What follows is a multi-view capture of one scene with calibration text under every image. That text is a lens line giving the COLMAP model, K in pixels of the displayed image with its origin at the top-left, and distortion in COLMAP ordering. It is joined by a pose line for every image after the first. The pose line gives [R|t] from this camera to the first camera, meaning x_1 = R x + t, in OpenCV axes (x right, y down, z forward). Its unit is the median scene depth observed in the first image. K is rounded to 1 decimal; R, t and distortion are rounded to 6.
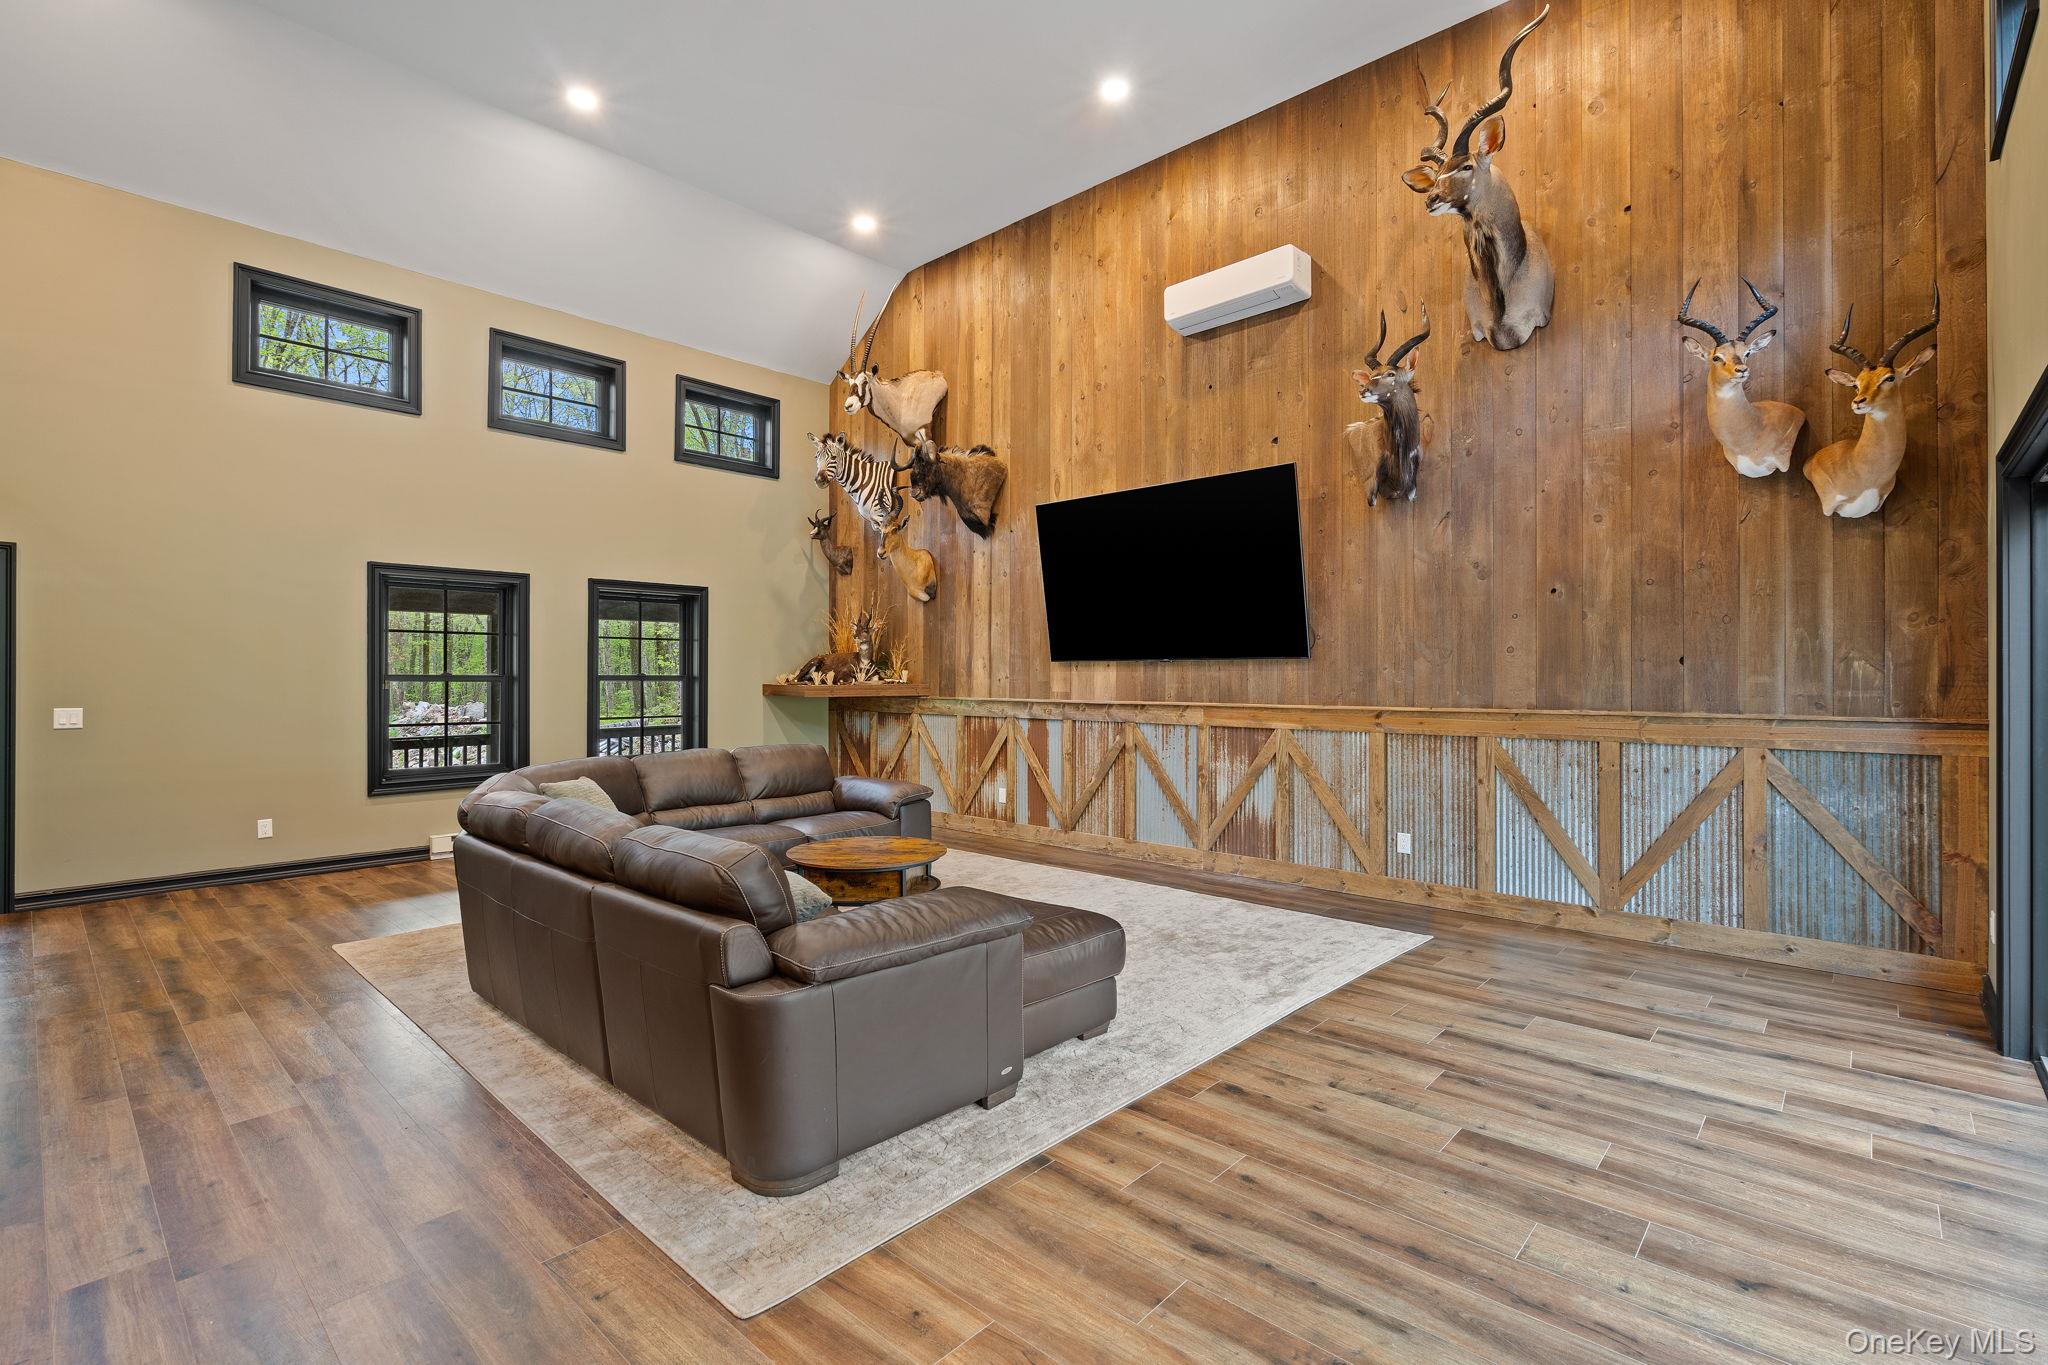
lens RADIAL K [[927.9, 0, 1021.8], [0, 927.9, 673.7], [0, 0, 1]] dist [-0.003105, 0.000584]
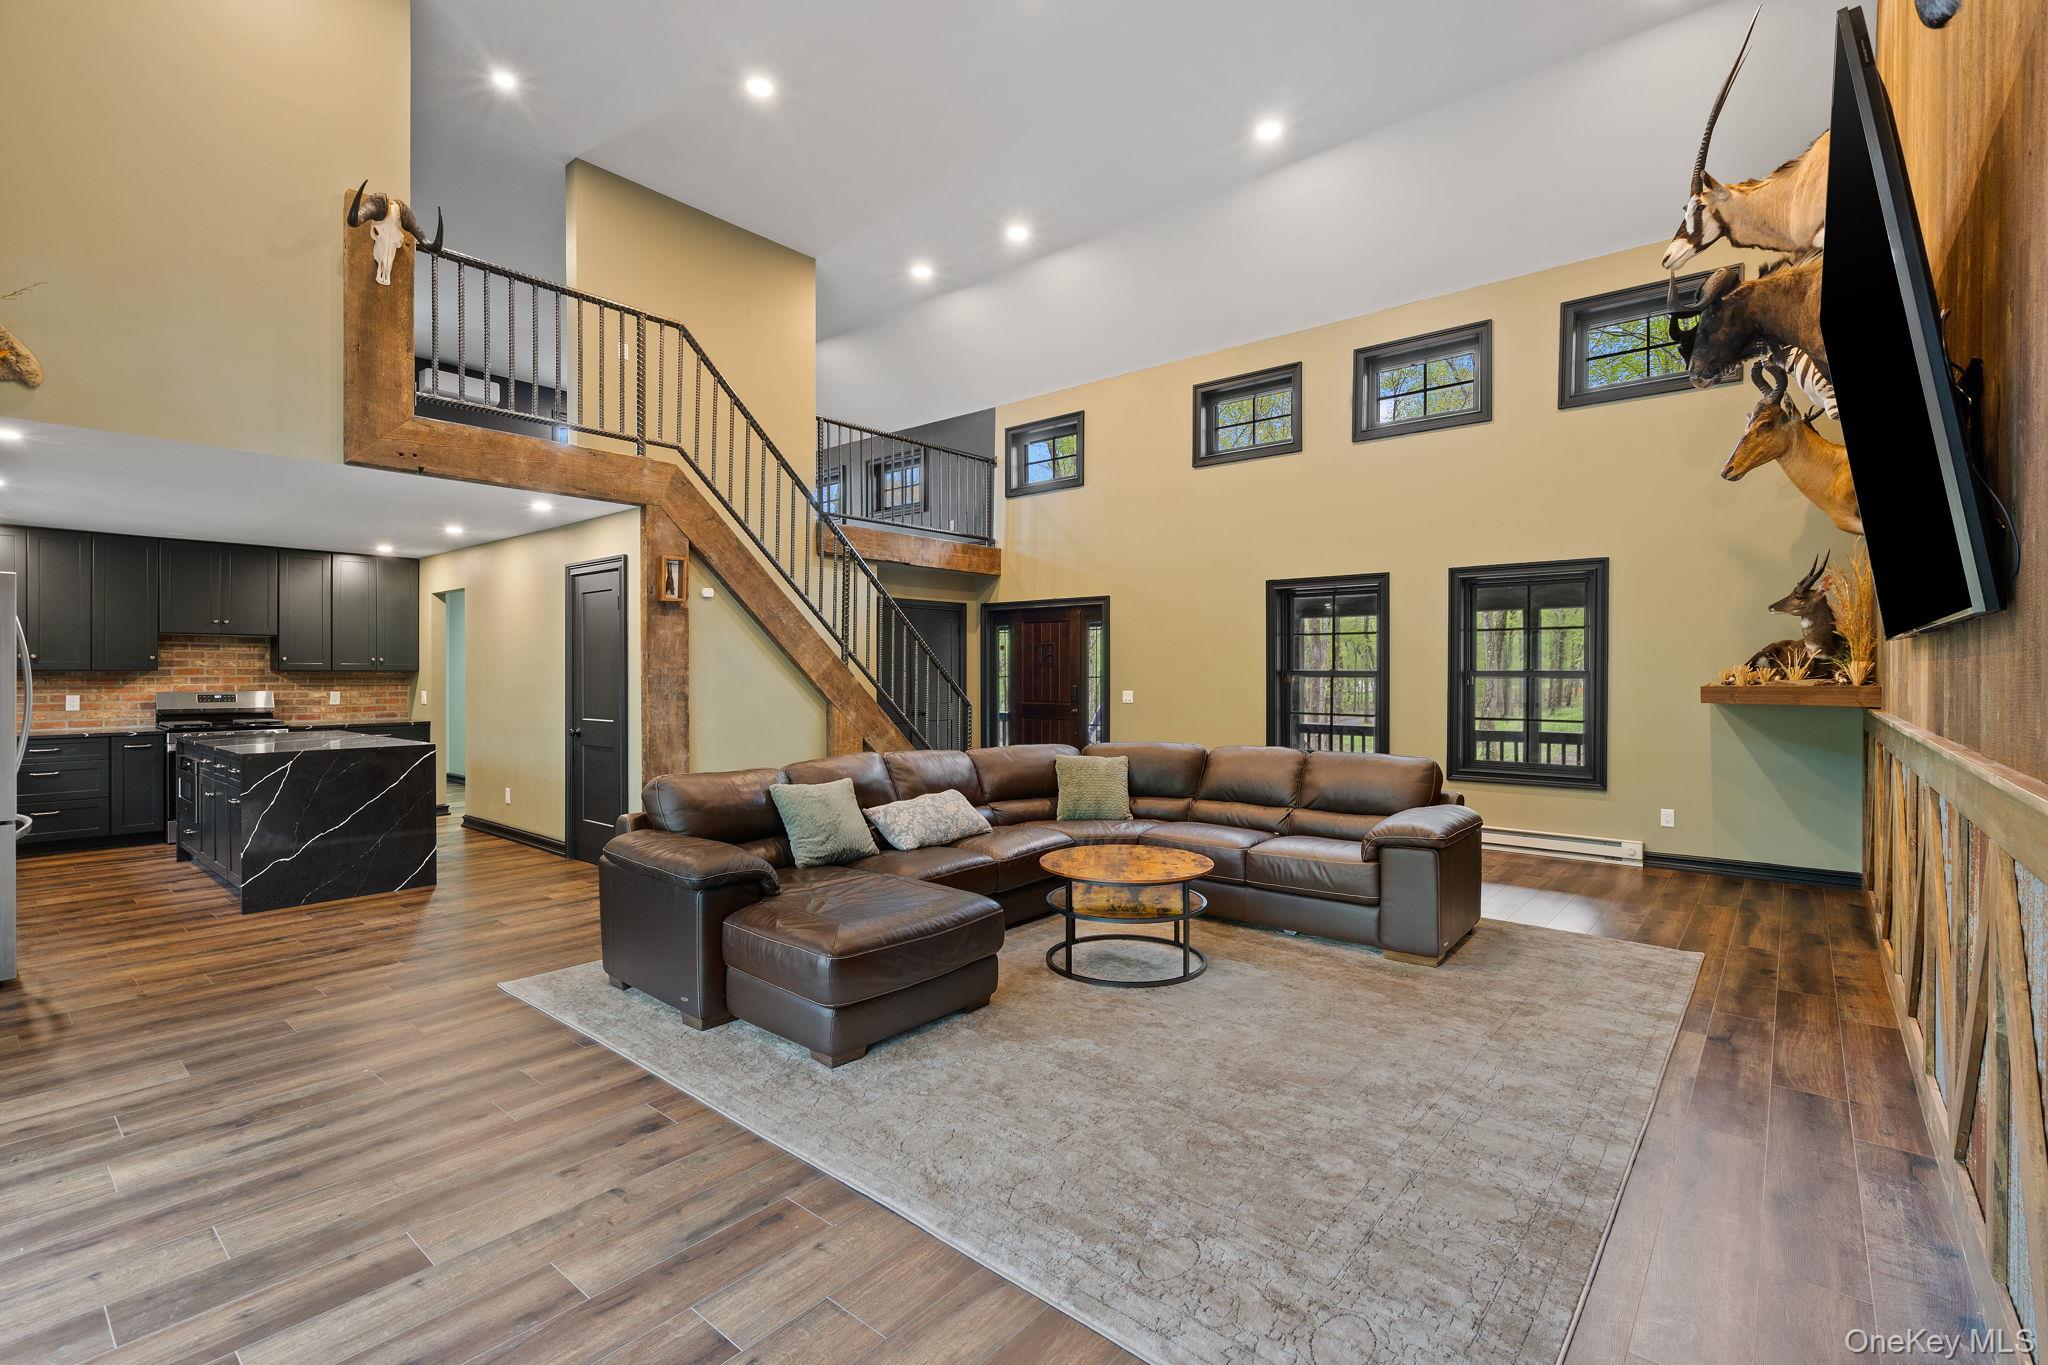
lens RADIAL K [[921.6, 0, 1027.1], [0, 921.6, 677.0], [0, 0, 1]] dist [-0.004611, -0.000387]
pose [[0.046185, 0.003904, -0.998925, 0.606653], [0.002275, 0.999989, 0.004013, 0.004020], [0.998930, -0.002458, 0.046176, 0.707479]]
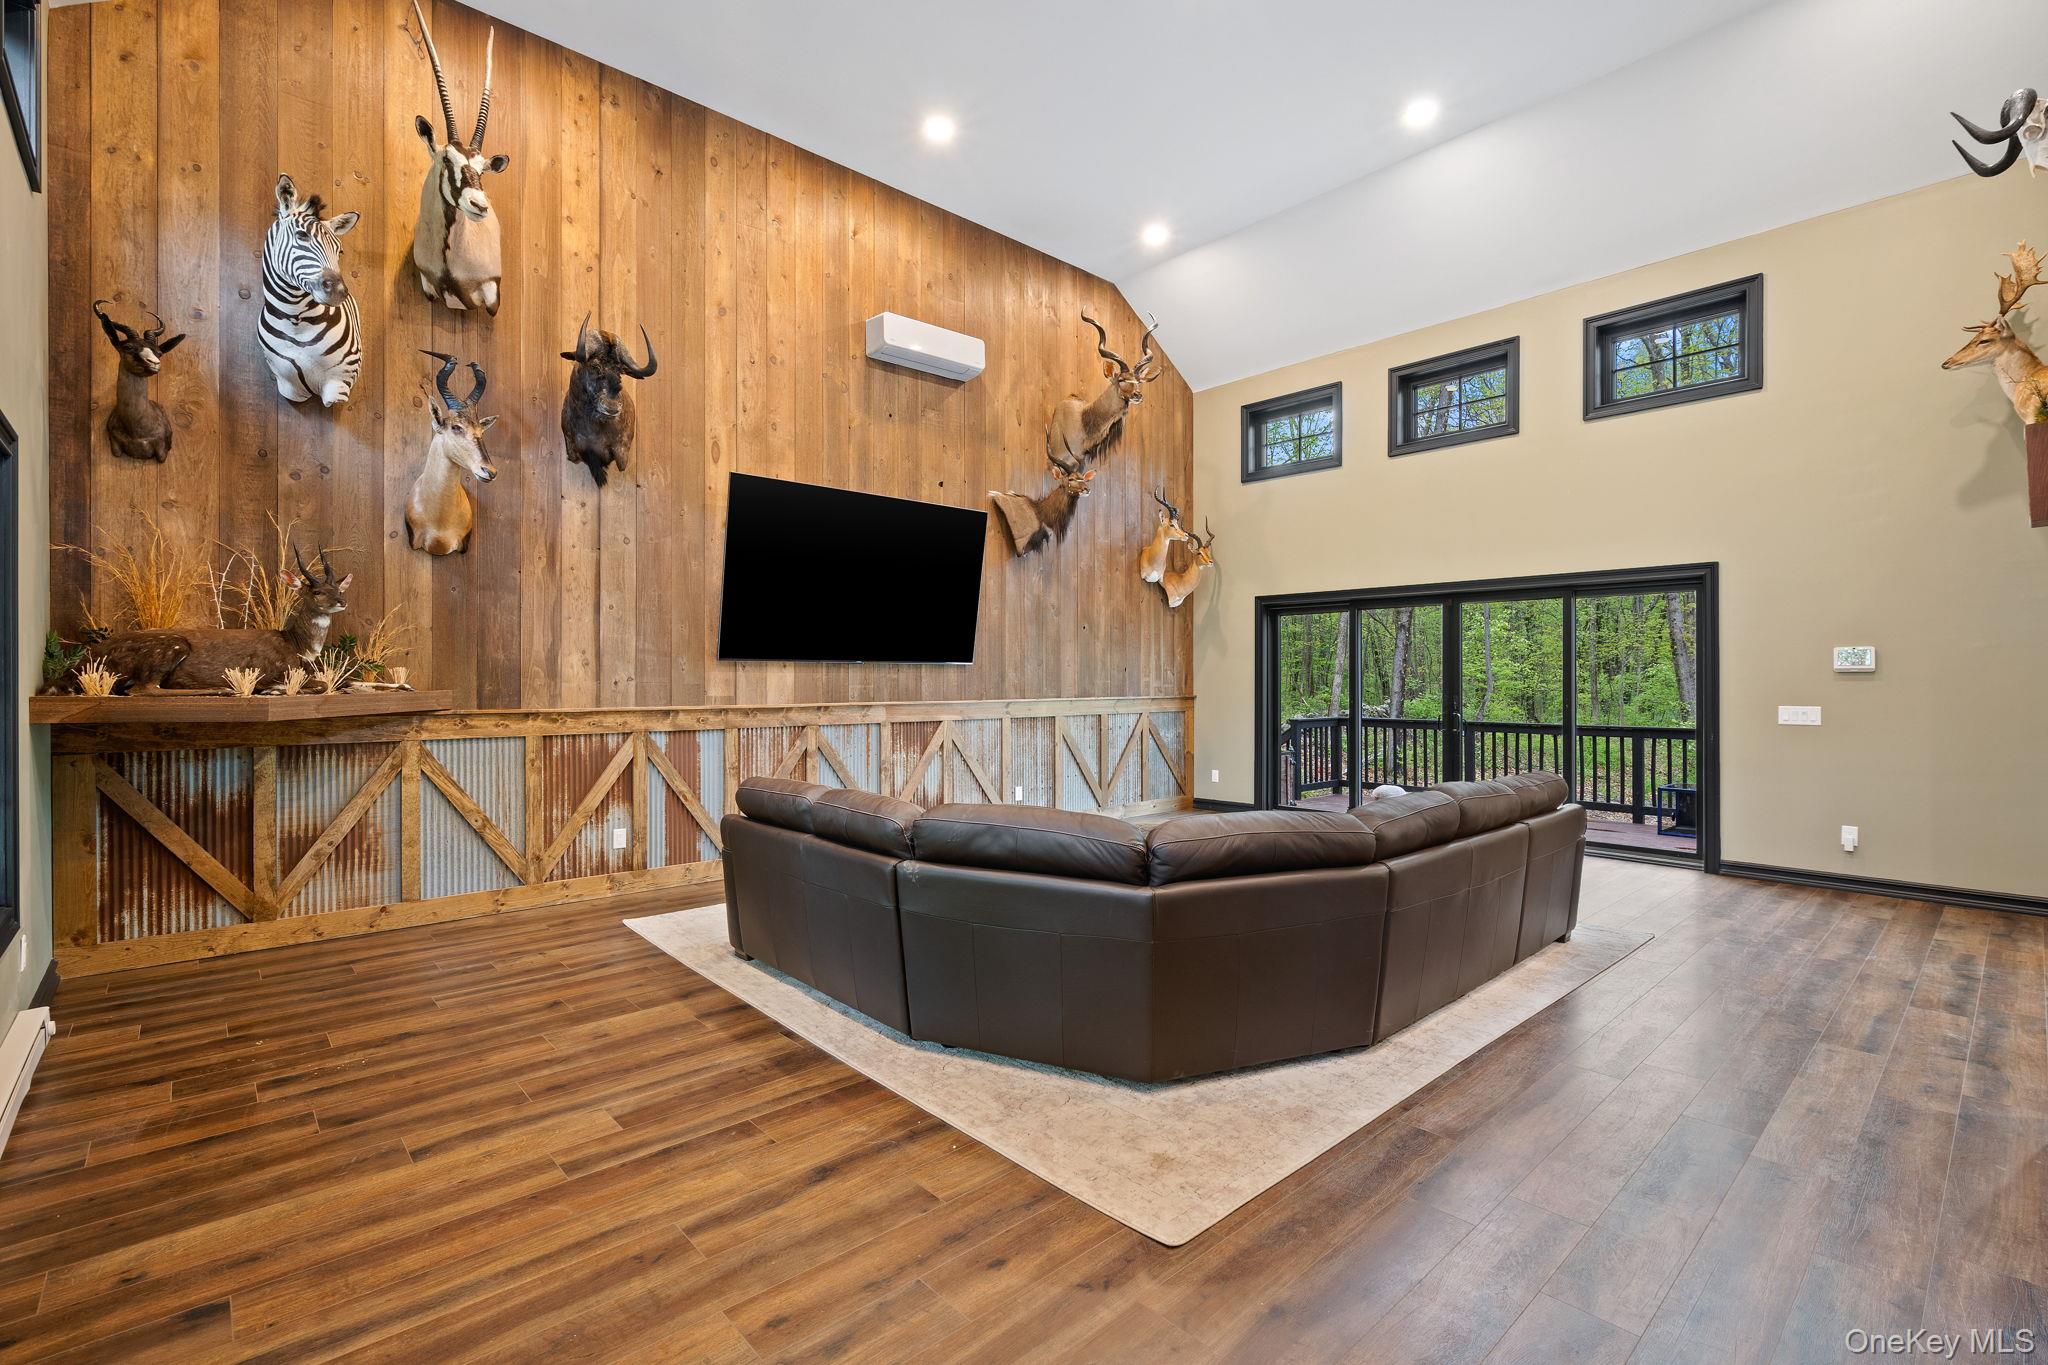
lens RADIAL K [[922.8, 0, 1020.3], [0, 922.8, 677.8], [0, 0, 1]] dist [-0.004288, 0.001969]
pose [[0.093161, -0.000904, 0.995651, -0.985131], [-0.002579, 0.999996, 0.001150, 0.001396], [-0.995648, -0.002675, 0.093159, 0.835407]]
